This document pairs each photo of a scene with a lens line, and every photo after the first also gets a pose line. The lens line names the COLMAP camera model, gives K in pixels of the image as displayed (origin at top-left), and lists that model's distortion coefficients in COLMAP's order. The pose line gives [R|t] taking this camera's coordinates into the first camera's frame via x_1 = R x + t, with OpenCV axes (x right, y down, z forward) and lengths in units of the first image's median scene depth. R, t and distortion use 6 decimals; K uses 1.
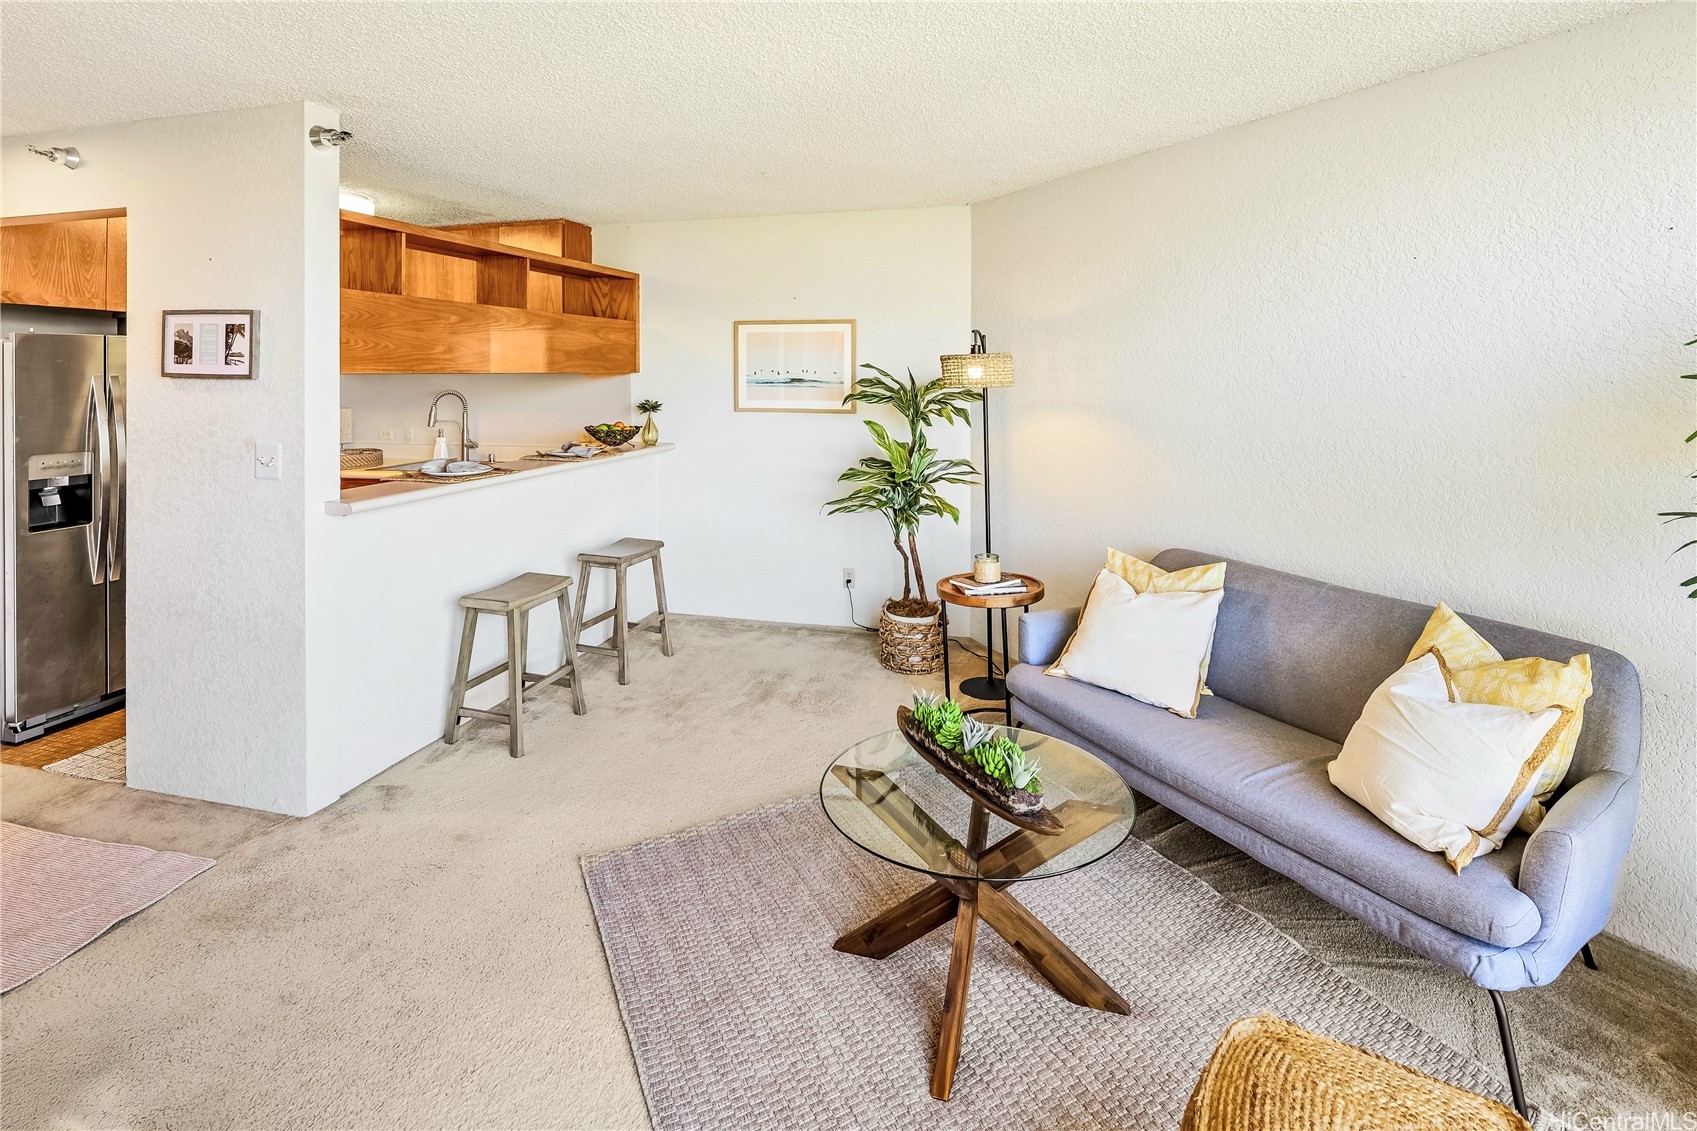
lens RADIAL K [[824.8, 0, 854.9], [0, 824.8, 366.7], [0, 0, 1]] dist [0.008276, -0.006377]
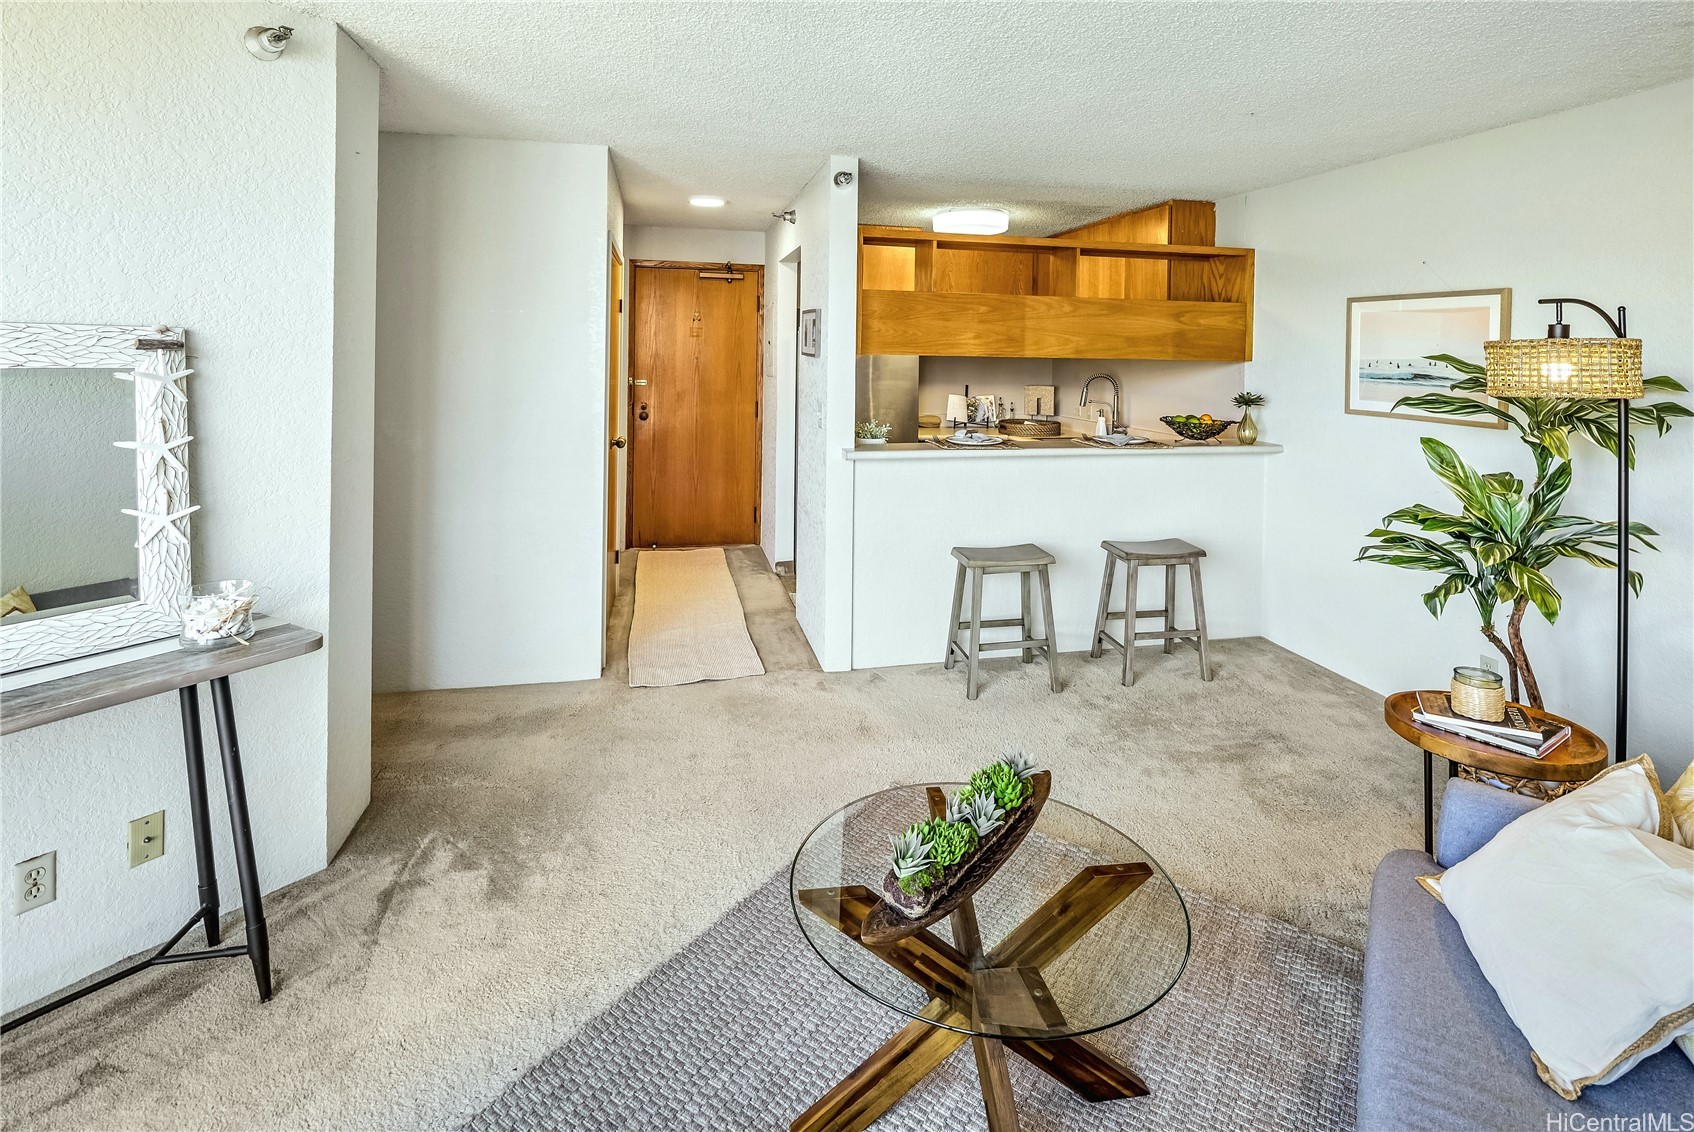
lens RADIAL K [[826.6, 0, 849.2], [0, 826.6, 366.0], [0, 0, 1]] dist [0.006643, -0.006270]
pose [[0.475066, 0.027121, -0.879532, 0.340096], [-0.013929, 0.999631, 0.023301, -0.002334], [0.879840, 0.001182, 0.475268, 0.223019]]
